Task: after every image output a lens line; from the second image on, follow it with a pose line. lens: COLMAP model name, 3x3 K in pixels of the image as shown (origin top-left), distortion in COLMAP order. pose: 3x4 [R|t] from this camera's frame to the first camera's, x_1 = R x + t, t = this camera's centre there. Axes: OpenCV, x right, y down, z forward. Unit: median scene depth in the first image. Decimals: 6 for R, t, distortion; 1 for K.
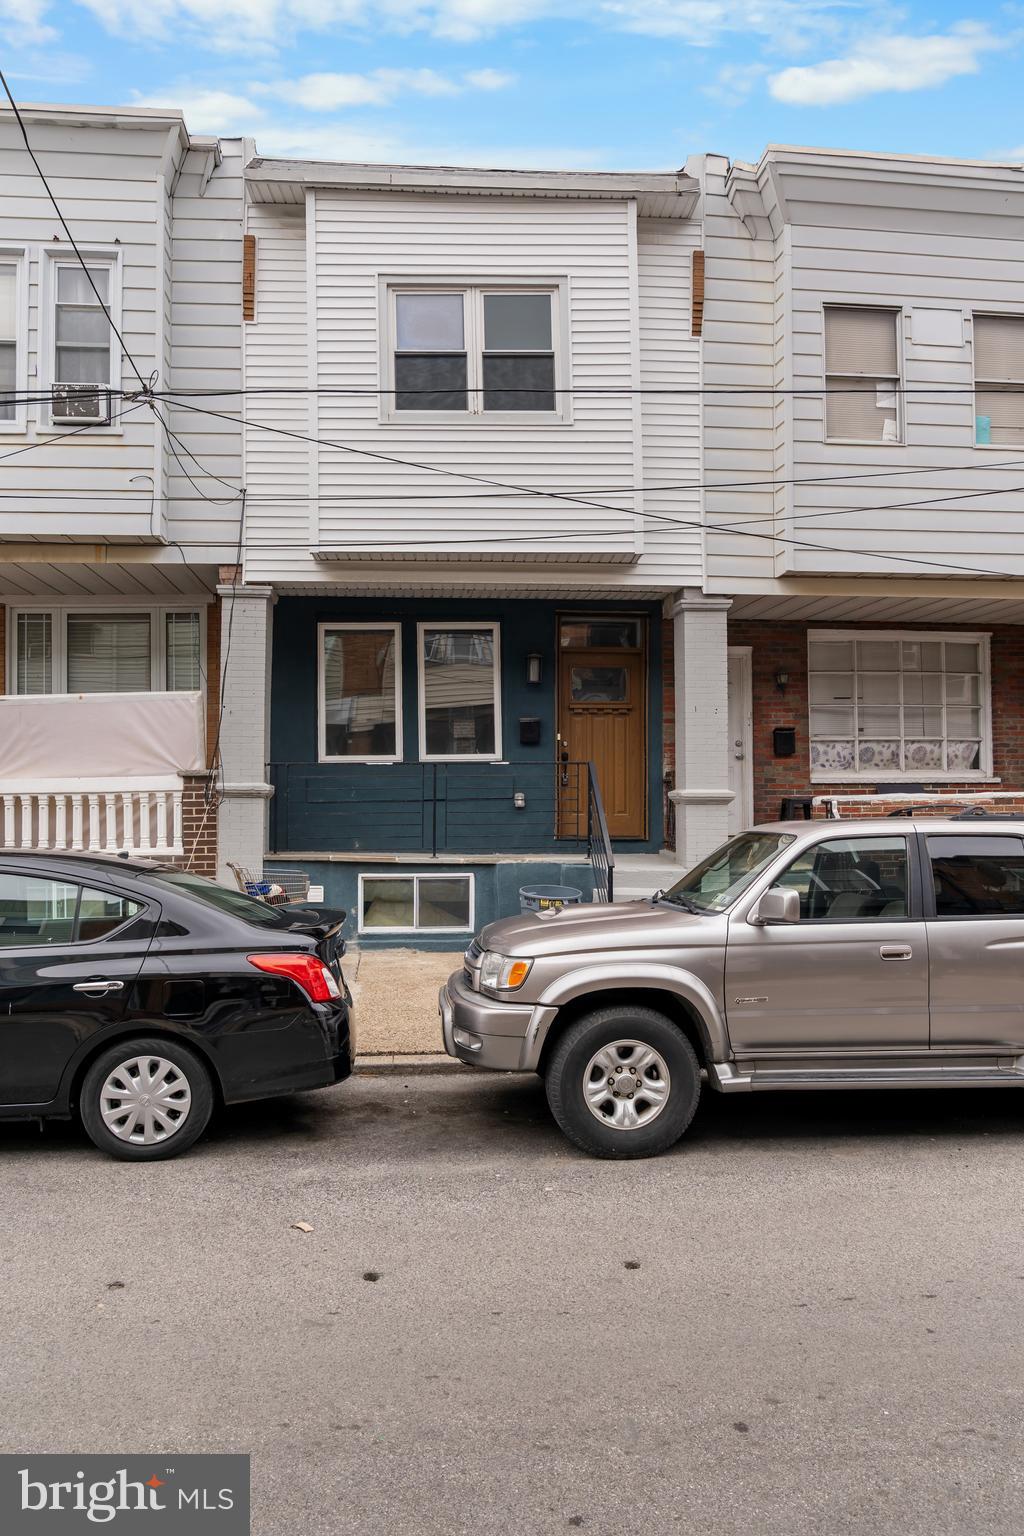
lens RADIAL K [[1088.0, 0, 512.0], [0, 1088.0, 768.0], [0, 0, 1]] dist [-0.005022, 0.003447]
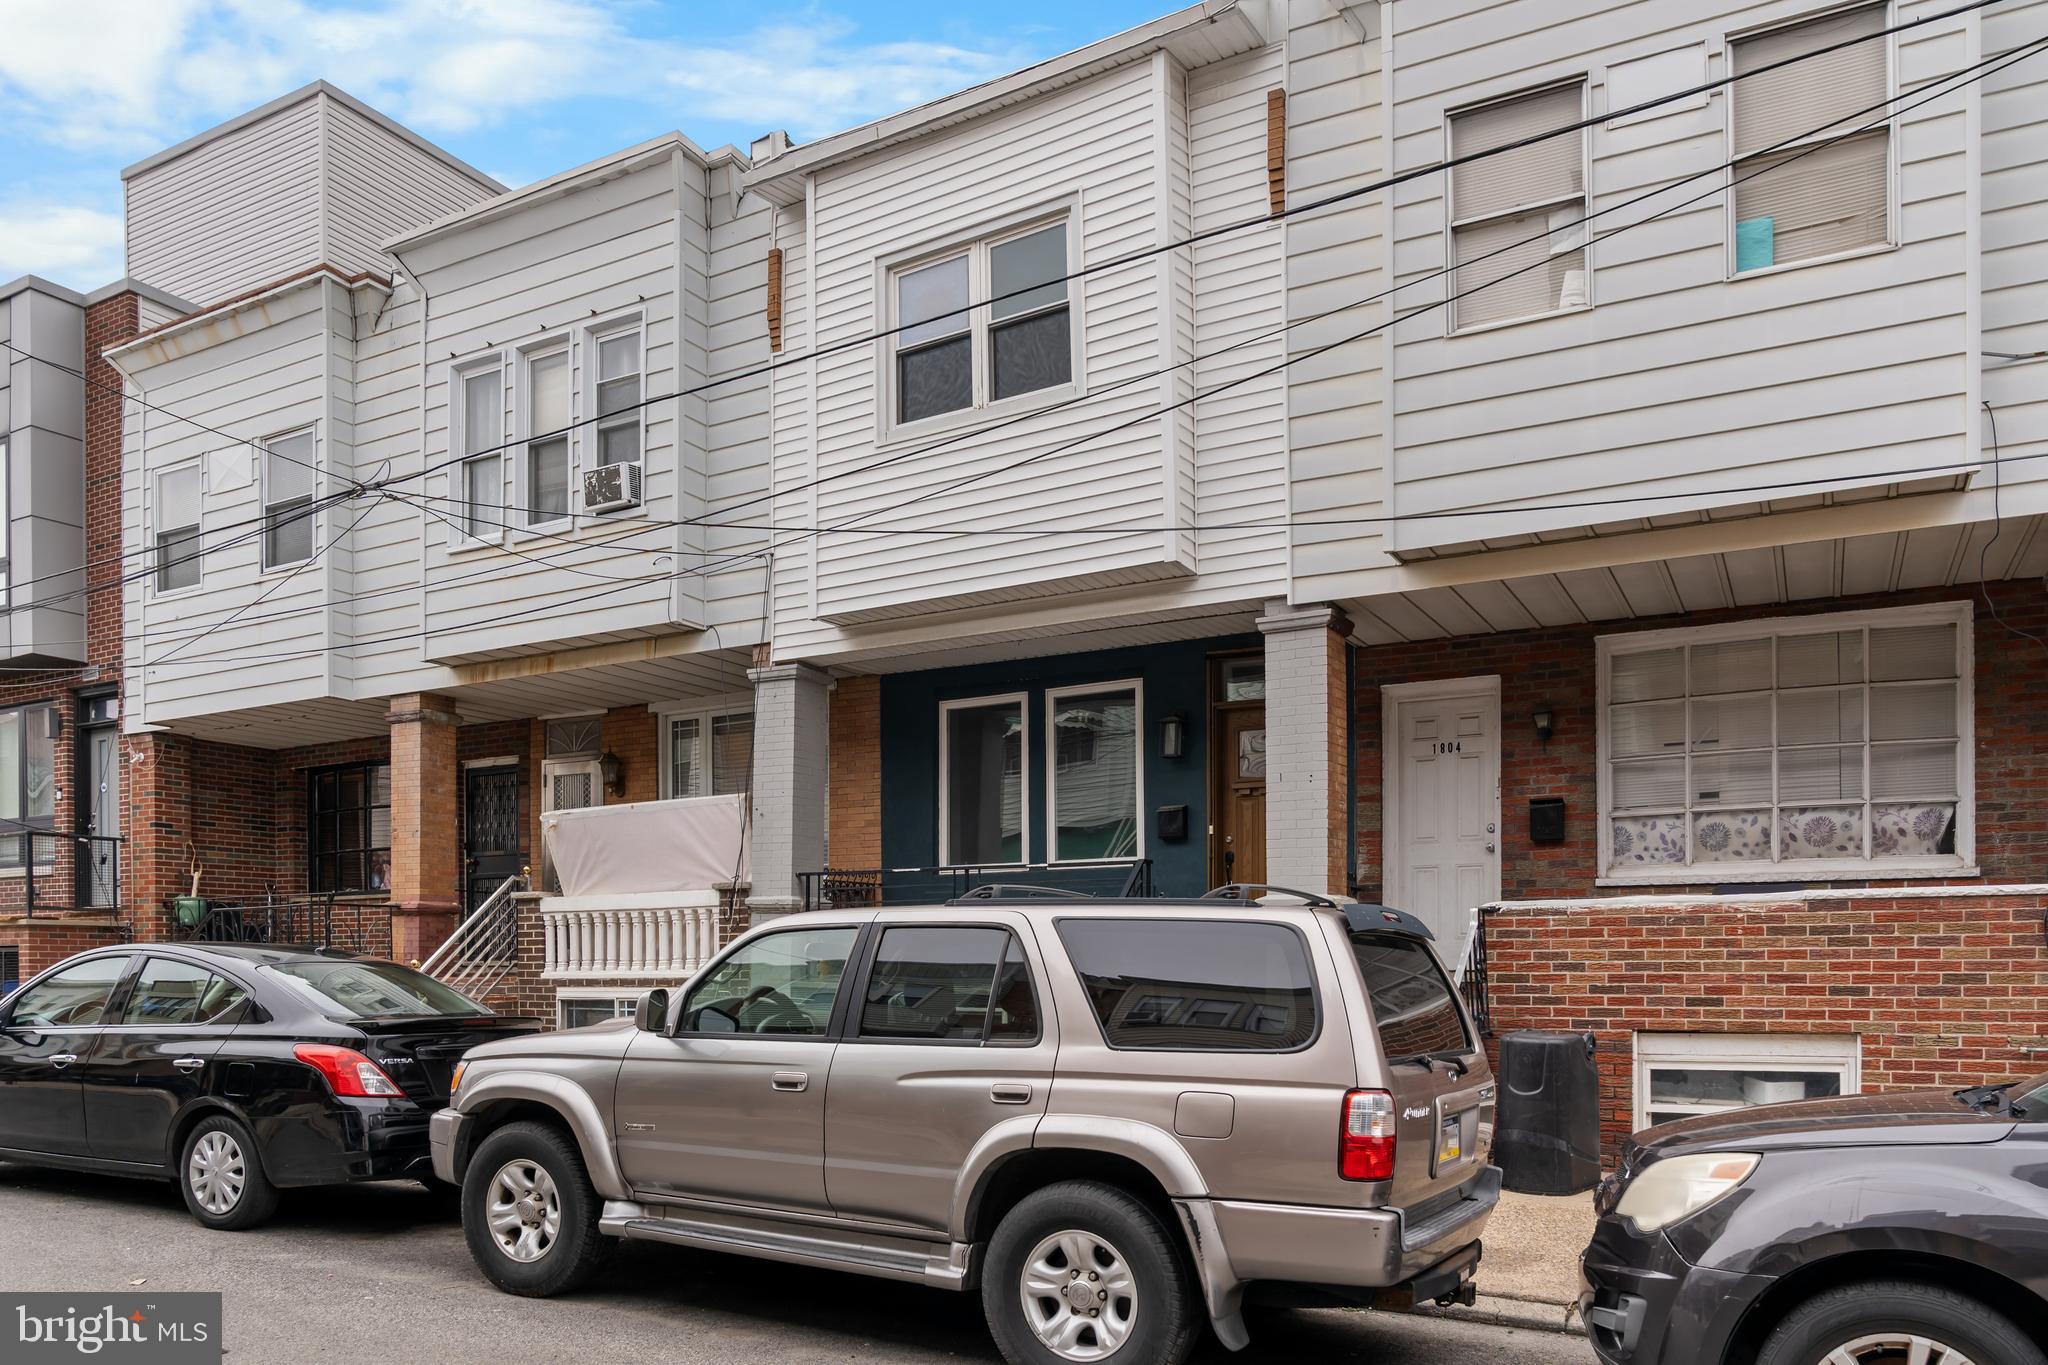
lens RADIAL K [[1450.6, 0, 1026.0], [0, 1450.6, 979.4], [0, 0, 1]] dist [-0.005022, 0.003447]
pose [[0.824644, 0.012220, -0.565521, 0.569201], [0.013108, 0.999085, 0.040701, 0.035224], [0.565501, -0.040977, 0.823729, 0.156613]]
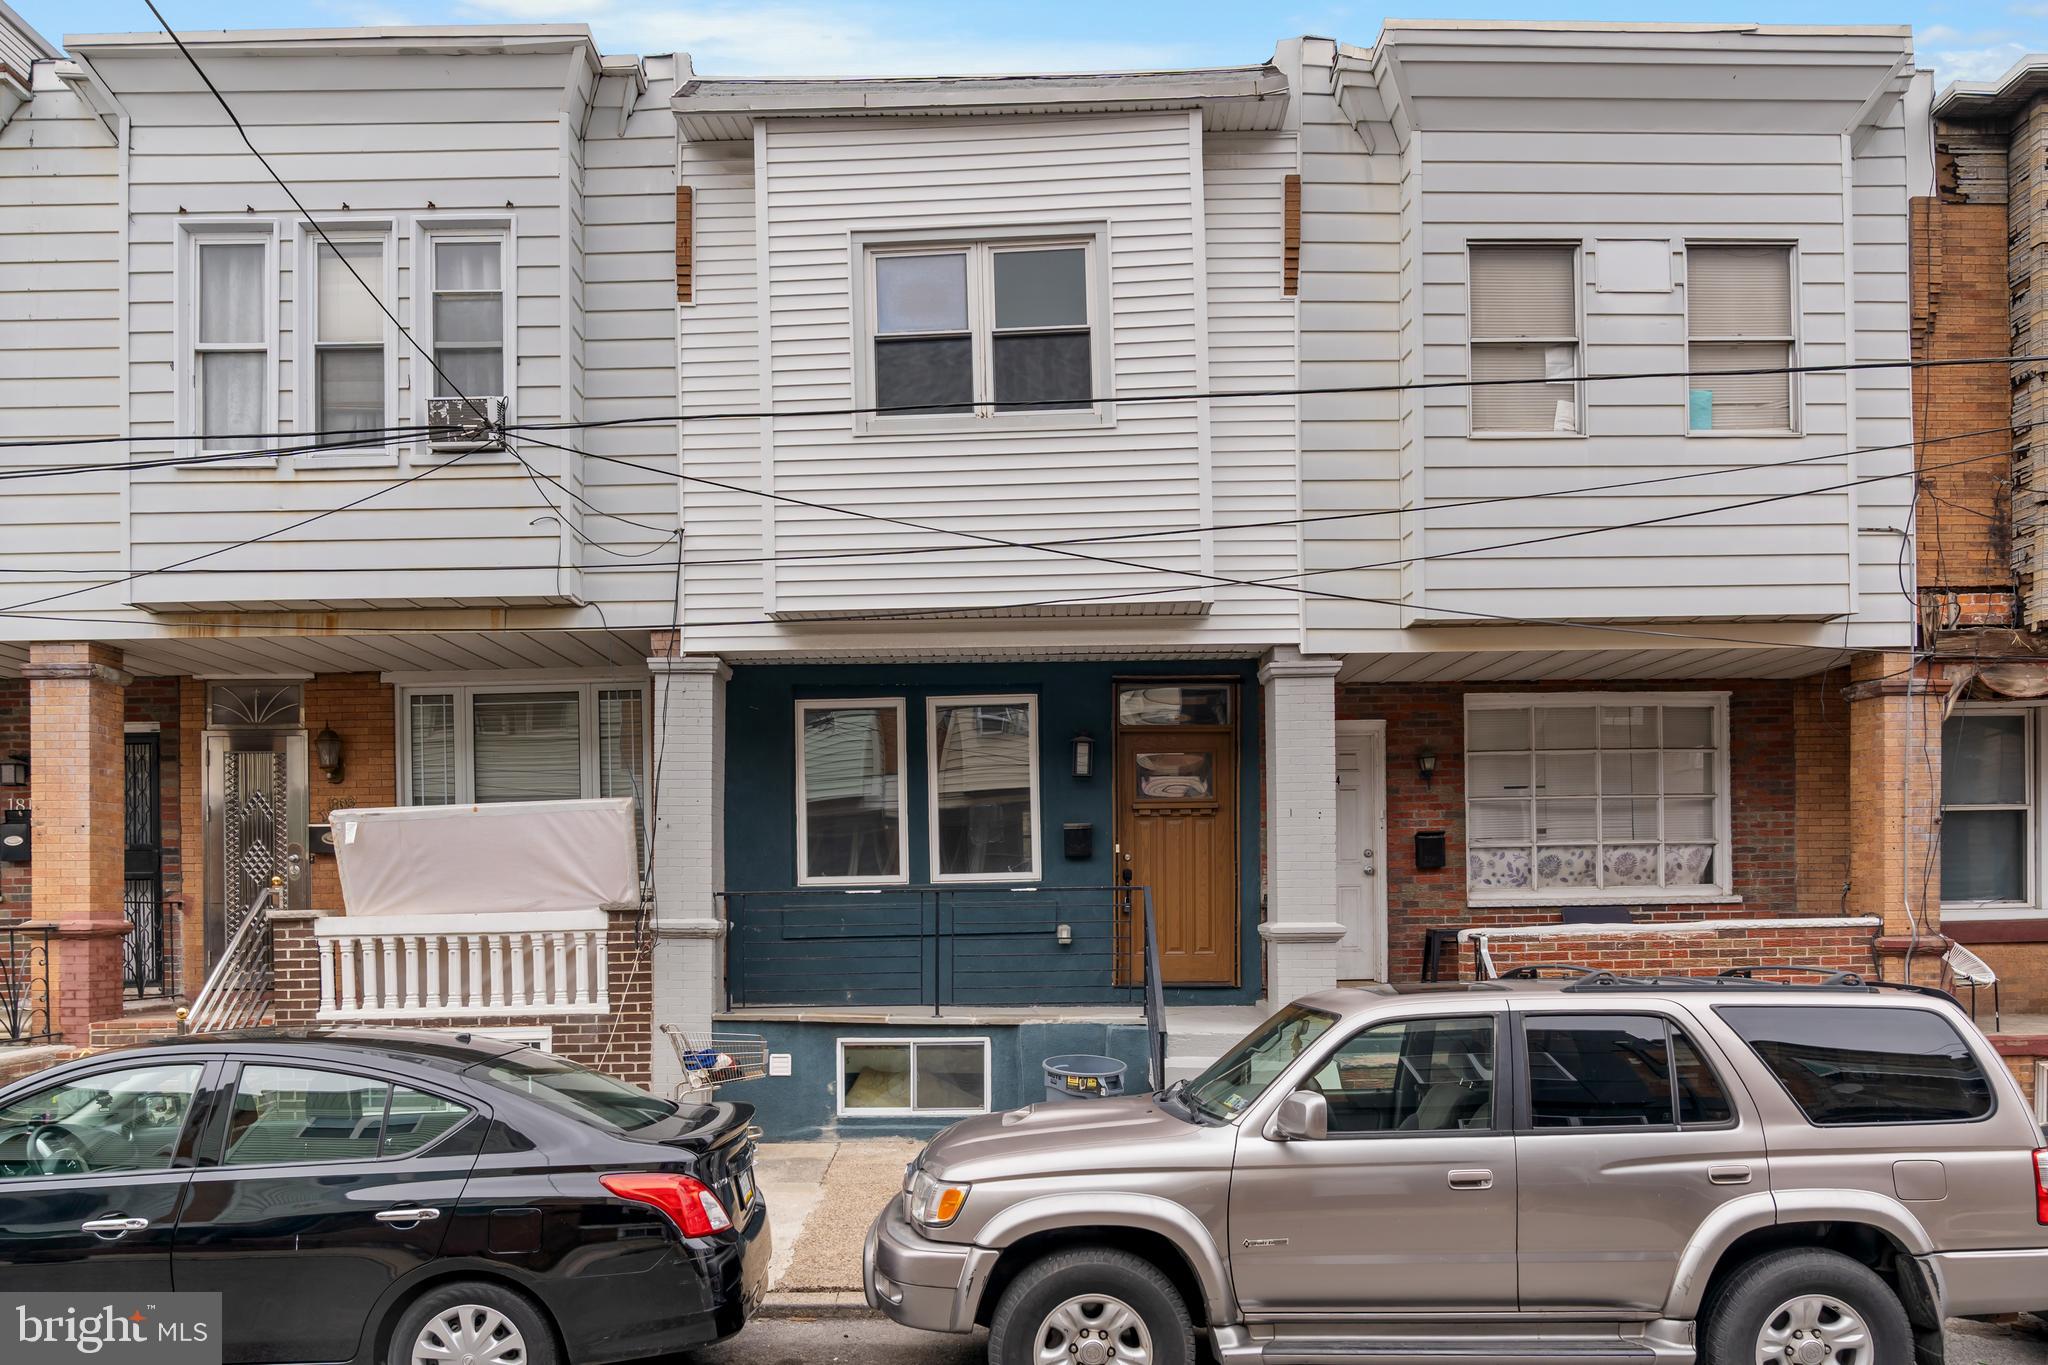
lens RADIAL K [[1449.8, 0, 1018.5], [0, 1449.8, 909.9], [0, 0, 1]] dist [-0.005281, 0.002313]
pose [[0.995906, -0.008080, -0.090029, 0.074957], [0.011064, 0.999404, 0.032688, -0.022603], [0.089712, -0.033551, 0.995403, 0.011716]]
